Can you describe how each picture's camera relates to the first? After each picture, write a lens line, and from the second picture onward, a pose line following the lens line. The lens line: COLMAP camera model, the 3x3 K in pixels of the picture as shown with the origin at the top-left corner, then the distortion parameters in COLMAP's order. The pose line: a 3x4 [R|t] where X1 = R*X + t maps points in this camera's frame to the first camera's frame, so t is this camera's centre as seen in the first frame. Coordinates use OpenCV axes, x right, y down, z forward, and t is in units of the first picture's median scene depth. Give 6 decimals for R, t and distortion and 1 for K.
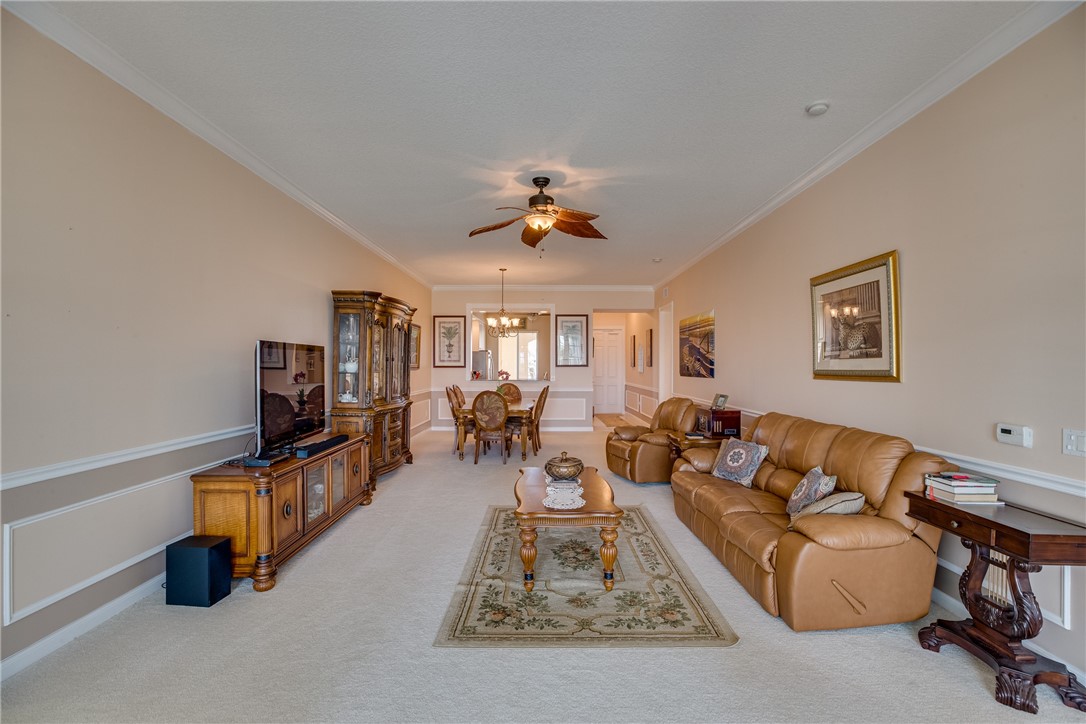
lens RADIAL K [[499.1, 0, 543.9], [0, 499.1, 361.6], [0, 0, 1]] dist [-0.048067, 0.015467]
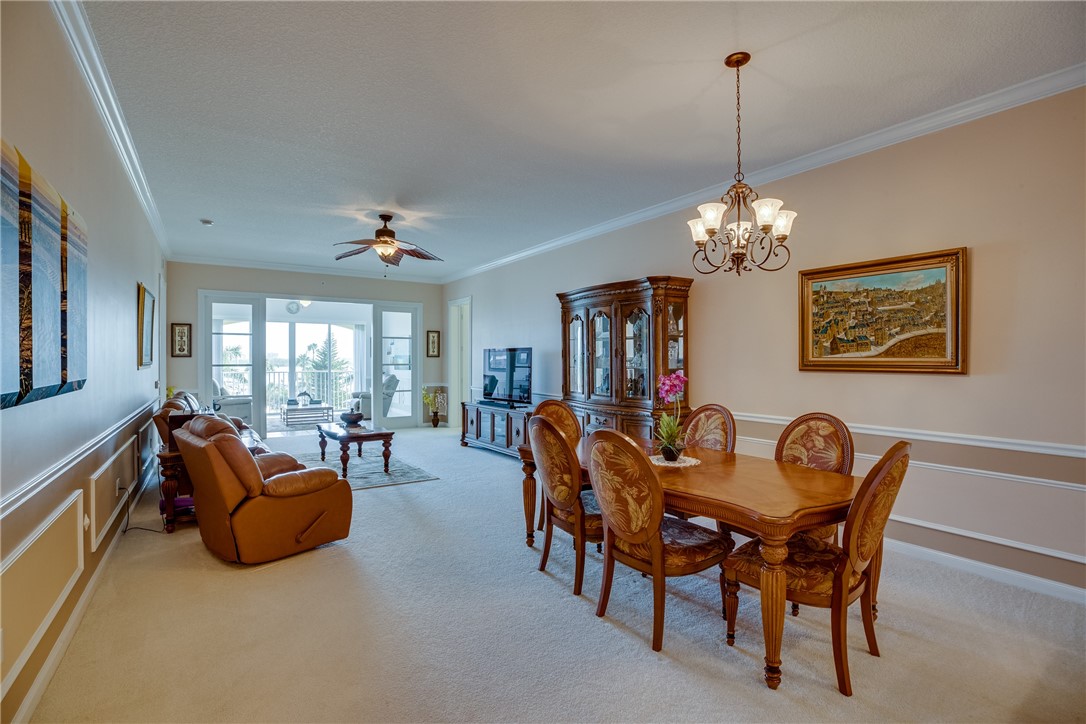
lens RADIAL K [[499.1, 0, 543.9], [0, 499.1, 361.6], [0, 0, 1]] dist [-0.048067, 0.015467]
pose [[-0.827341, -0.001902, -0.561697, 0.305286], [-0.000209, 0.999995, -0.003078, 0.014026], [0.561700, -0.002429, -0.827337, 1.860332]]
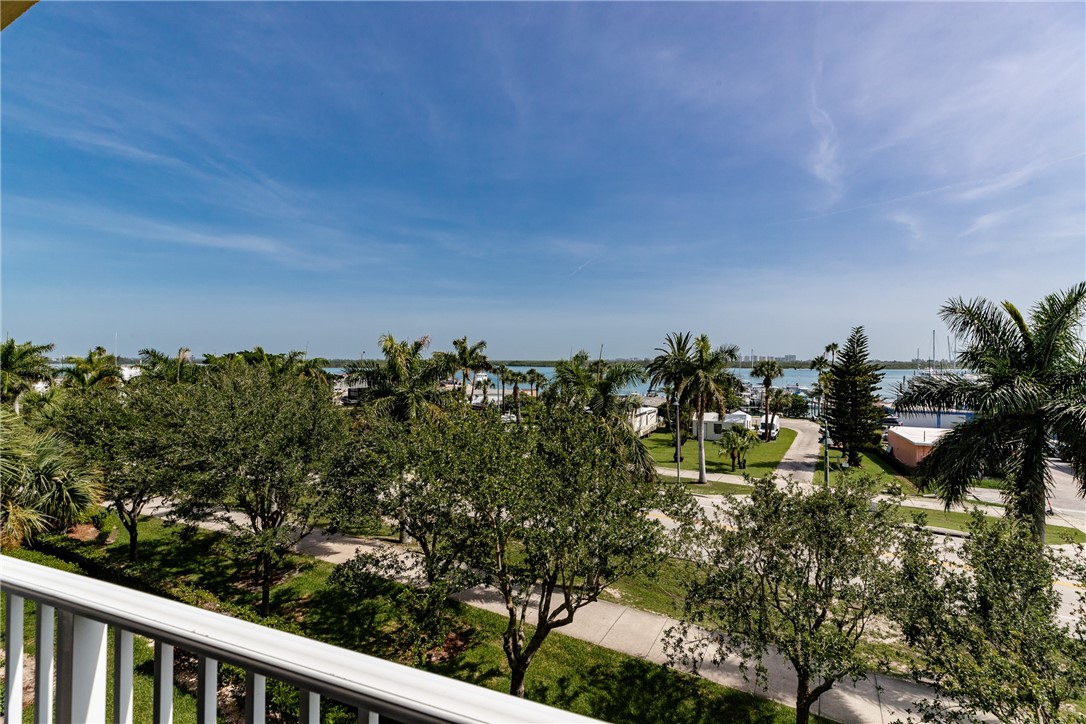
lens RADIAL K [[486.9, 0, 543.0], [0, 486.9, 362.0], [0, 0, 1]] dist [-0.001478, 0.013417]
pose [[-0.929403, -0.009398, 0.368947, -0.106563], [-0.010273, 0.999947, -0.000409, -0.026101], [-0.368924, -0.004171, -0.929450, -0.570974]]
